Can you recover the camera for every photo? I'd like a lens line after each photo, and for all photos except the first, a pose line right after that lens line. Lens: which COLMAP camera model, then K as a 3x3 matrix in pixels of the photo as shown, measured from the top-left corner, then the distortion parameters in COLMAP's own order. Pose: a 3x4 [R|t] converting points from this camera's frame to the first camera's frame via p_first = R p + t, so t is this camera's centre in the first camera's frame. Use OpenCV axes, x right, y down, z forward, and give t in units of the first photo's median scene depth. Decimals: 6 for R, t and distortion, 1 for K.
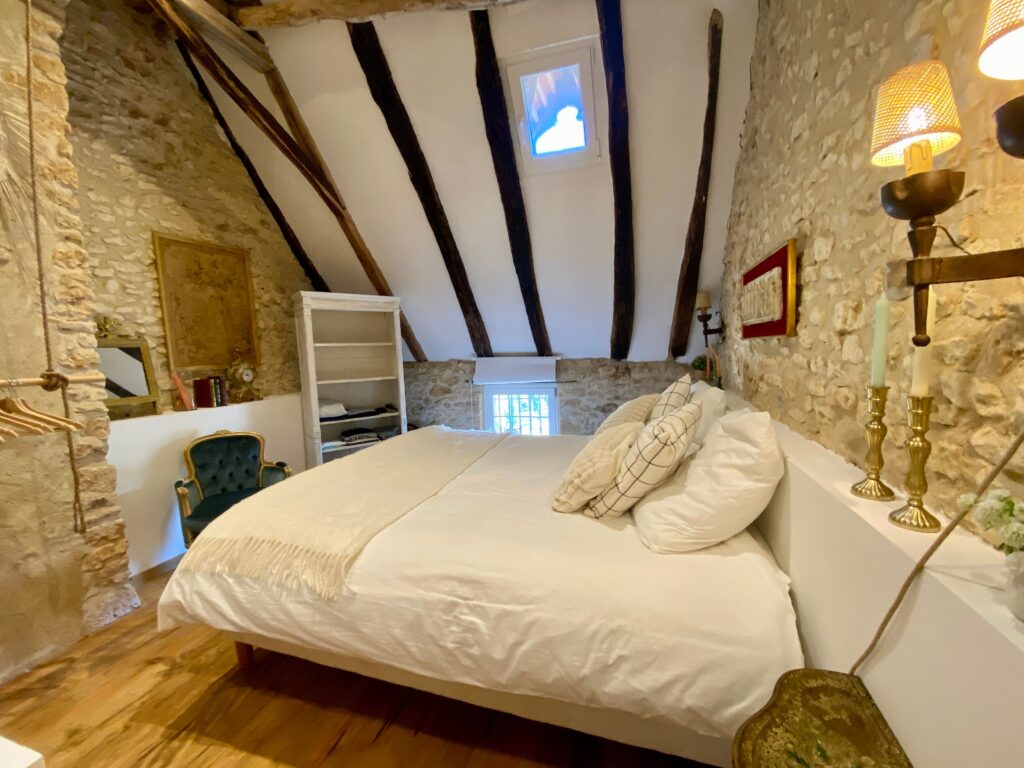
lens RADIAL K [[415.1, 0, 505.9], [0, 415.1, 388.8], [0, 0, 1]] dist [-0.002345, -0.010591]
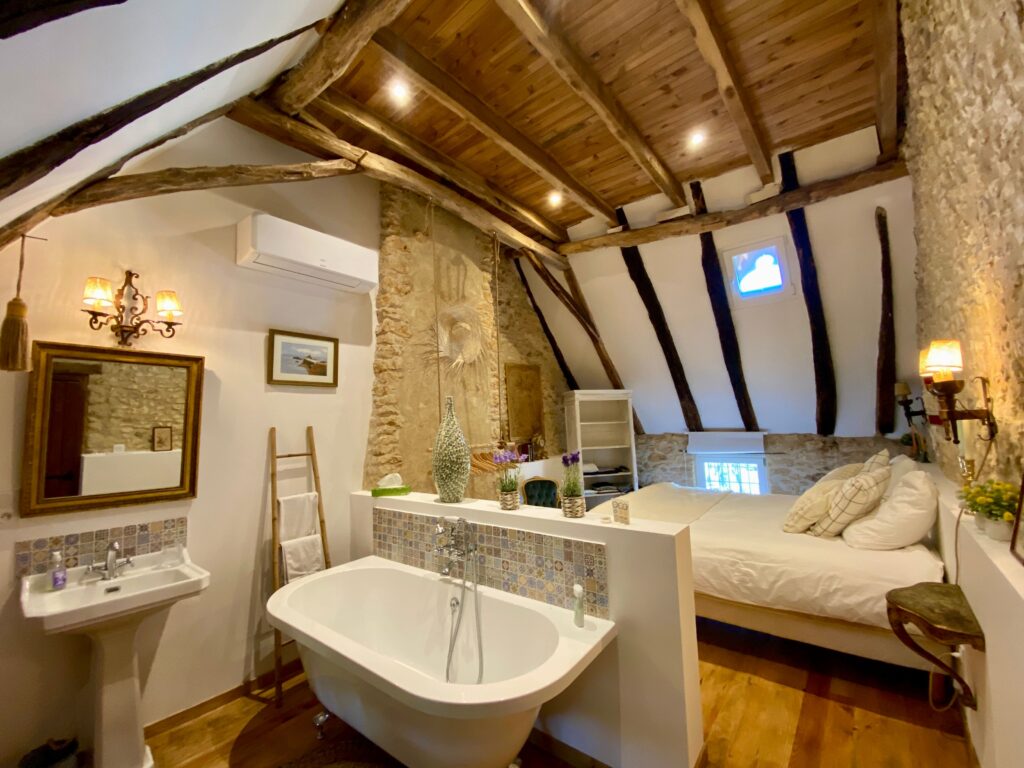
lens RADIAL K [[415.1, 0, 495.6], [0, 415.1, 385.5], [0, 0, 1]] dist [-0.002345, -0.010591]
pose [[0.916598, -0.036160, -0.398172, -0.145693], [-0.031900, 0.986112, -0.162988, 0.014575], [0.398536, 0.162096, 0.902715, -0.573095]]
